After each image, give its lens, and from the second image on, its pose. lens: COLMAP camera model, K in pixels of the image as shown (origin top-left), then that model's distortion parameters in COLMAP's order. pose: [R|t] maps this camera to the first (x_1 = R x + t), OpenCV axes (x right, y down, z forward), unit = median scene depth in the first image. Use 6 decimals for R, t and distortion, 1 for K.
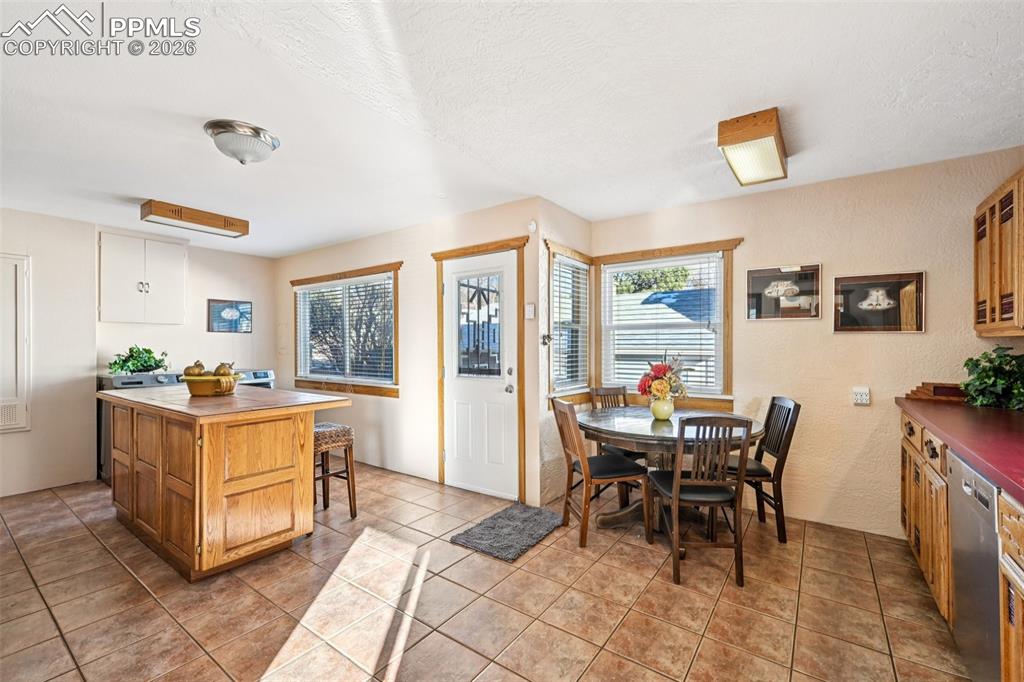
lens RADIAL K [[429.9, 0, 520.0], [0, 429.9, 342.7], [0, 0, 1]] dist [-0.003063, 0.000064]
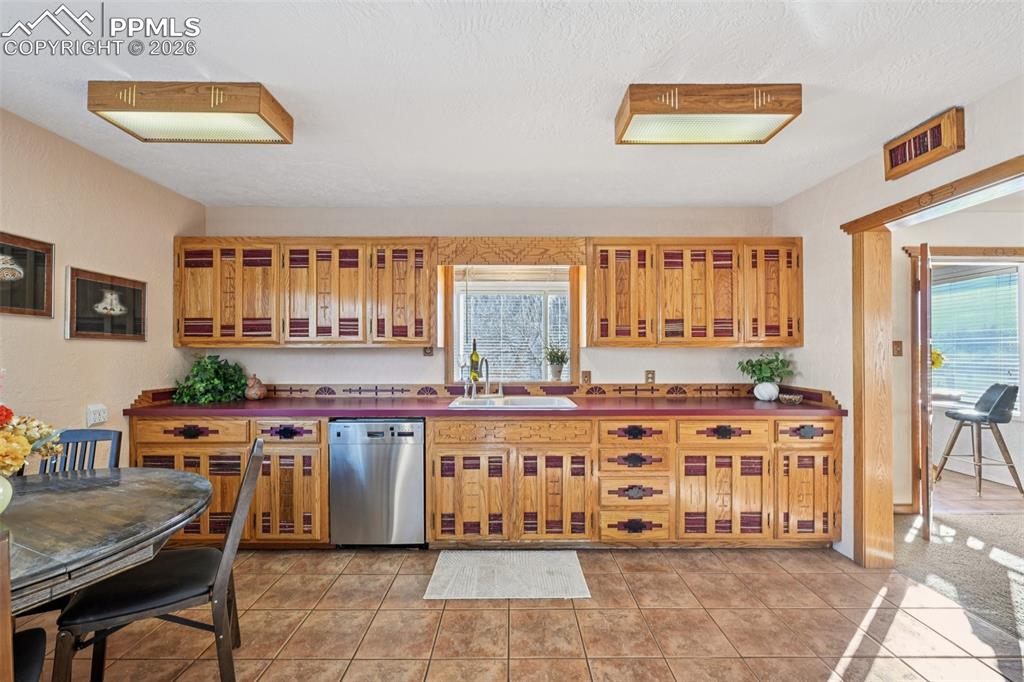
lens RADIAL K [[398.4, 0, 511.7], [0, 398.4, 351.7], [0, 0, 1]] dist [-0.006562, 0.000527]
pose [[-0.576805, 0.002374, 0.816878, -0.267209], [-0.001221, 0.999992, -0.003768, 0.001843], [-0.816881, -0.003170, -0.576798, 0.646247]]
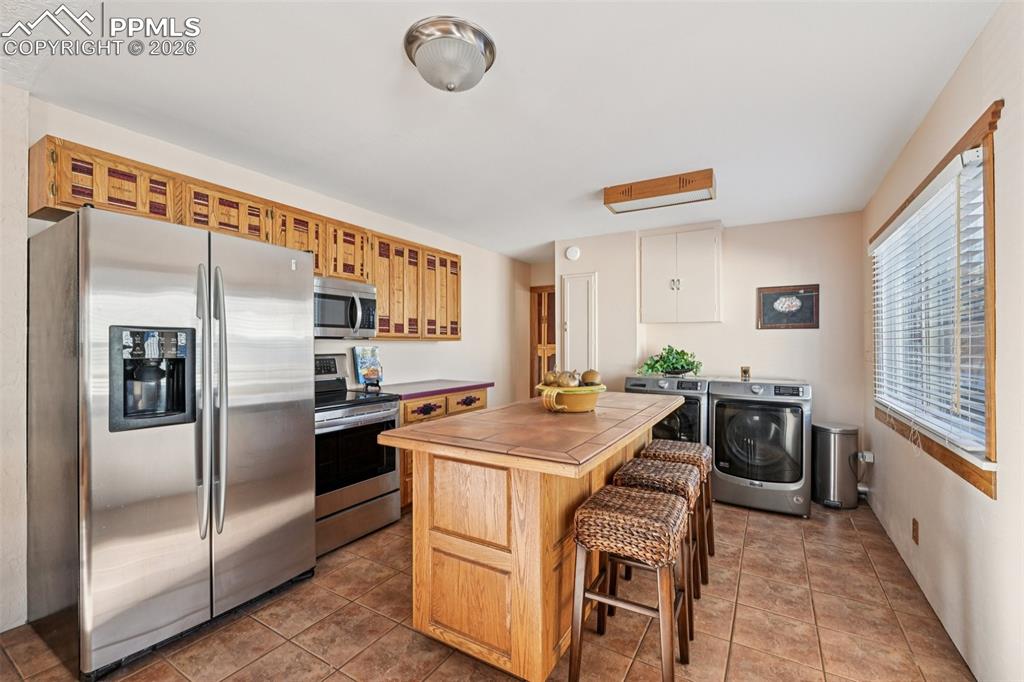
lens RADIAL K [[429.9, 0, 516.0], [0, 429.9, 344.9], [0, 0, 1]] dist [-0.003063, 0.000064]
pose [[0.070772, 0.002650, -0.997489, 0.046008], [-0.000710, 0.999996, 0.002606, 0.001496], [0.997492, 0.000524, 0.070774, 0.710268]]
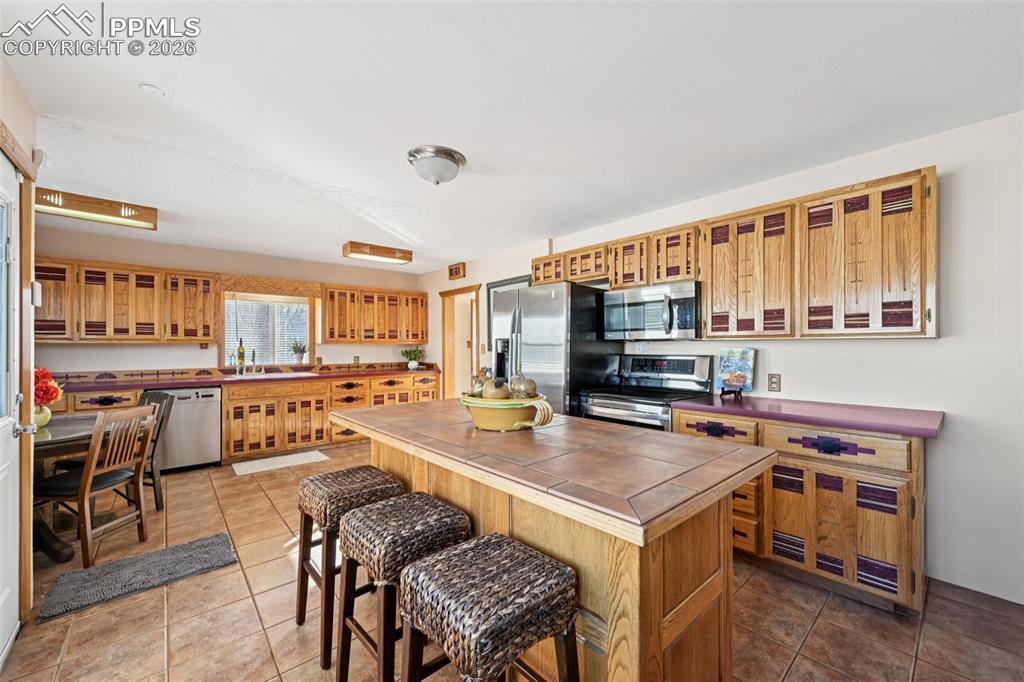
lens RADIAL K [[398.4, 0, 514.4], [0, 398.4, 344.3], [0, 0, 1]] dist [-0.006562, 0.000527]
pose [[-0.971820, 0.004405, 0.235685, -0.732923], [0.002654, 0.999966, -0.007746, 0.005515], [-0.235711, -0.006902, -0.971799, 1.315216]]
